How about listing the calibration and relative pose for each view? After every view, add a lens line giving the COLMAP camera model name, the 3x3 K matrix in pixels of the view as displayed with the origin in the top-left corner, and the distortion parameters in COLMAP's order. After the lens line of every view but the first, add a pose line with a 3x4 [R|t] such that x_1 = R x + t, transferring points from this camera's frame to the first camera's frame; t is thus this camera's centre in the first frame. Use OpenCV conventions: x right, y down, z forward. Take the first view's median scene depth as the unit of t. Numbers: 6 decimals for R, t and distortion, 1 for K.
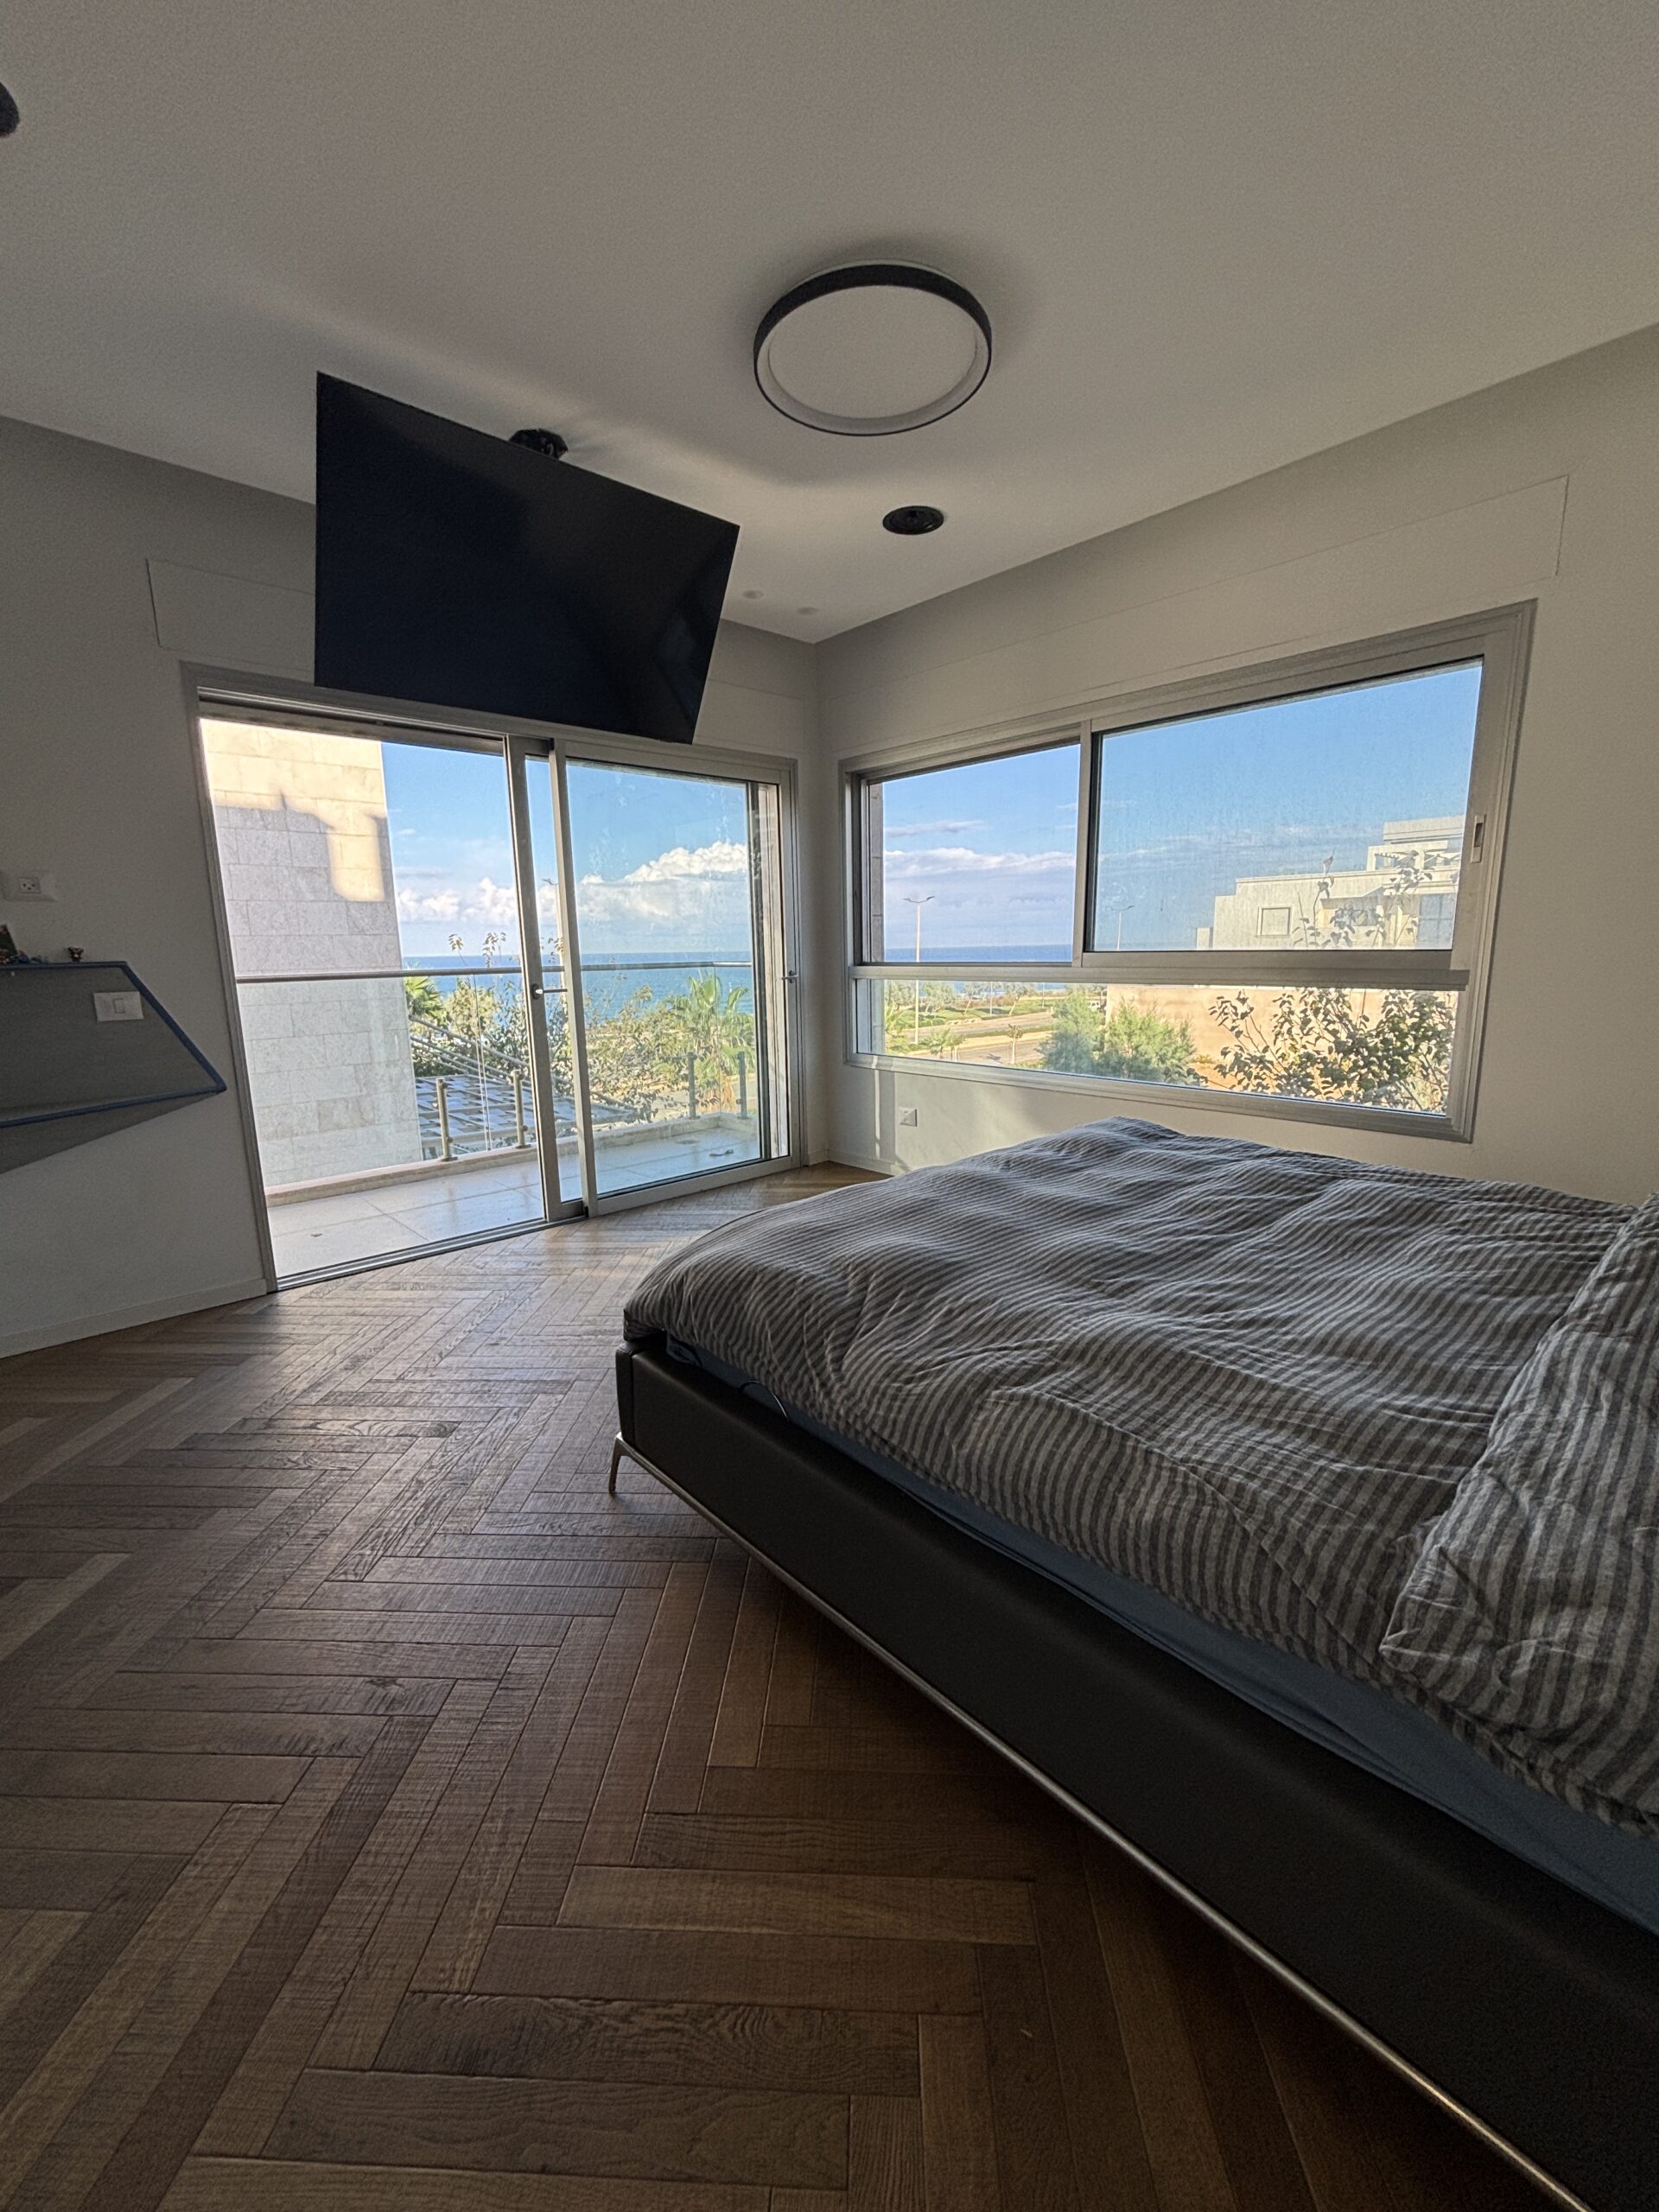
lens RADIAL K [[891.7, 0, 829.7], [0, 891.7, 1105.3], [0, 0, 1]] dist [0.000670, -0.000290]
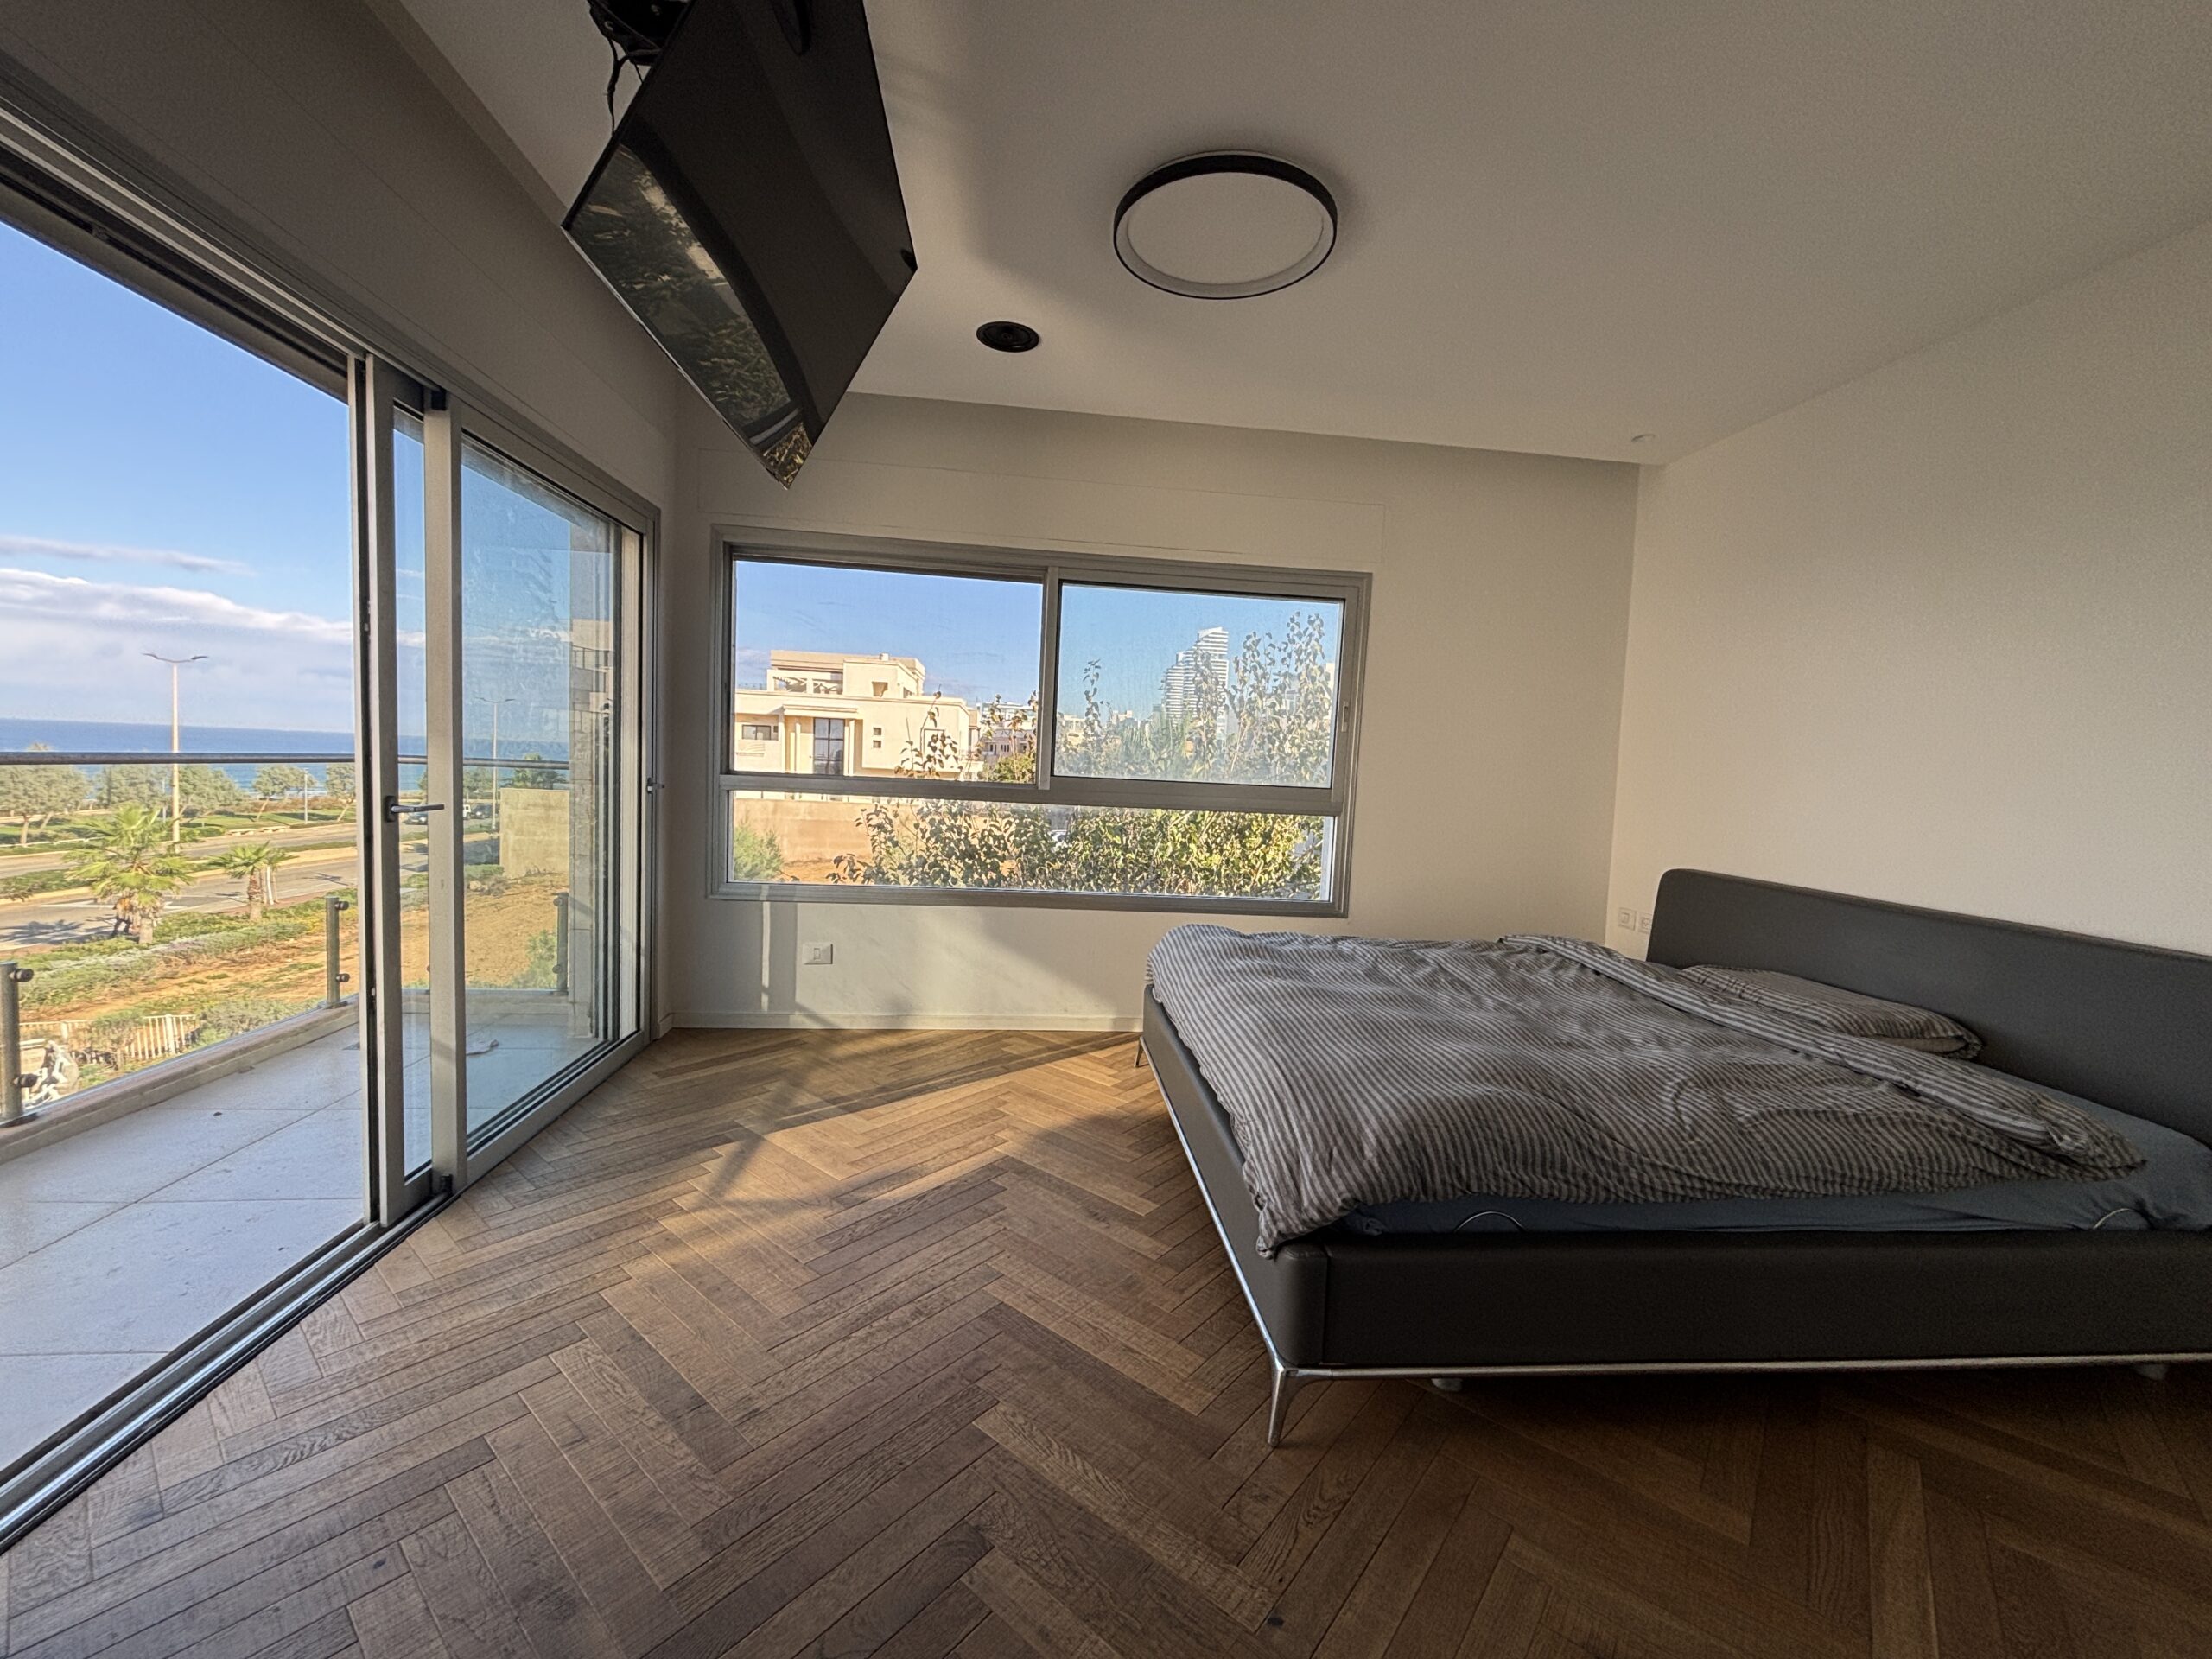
lens RADIAL K [[891.7, 0, 1104.3], [0, 891.7, 829.9], [0, 0, 1]] dist [0.000670, -0.000290]
pose [[0.599714, -0.013065, 0.800108, -0.427598], [0.084352, 0.995328, -0.046973, -0.042566], [-0.795756, 0.095661, 0.598014, 0.258898]]
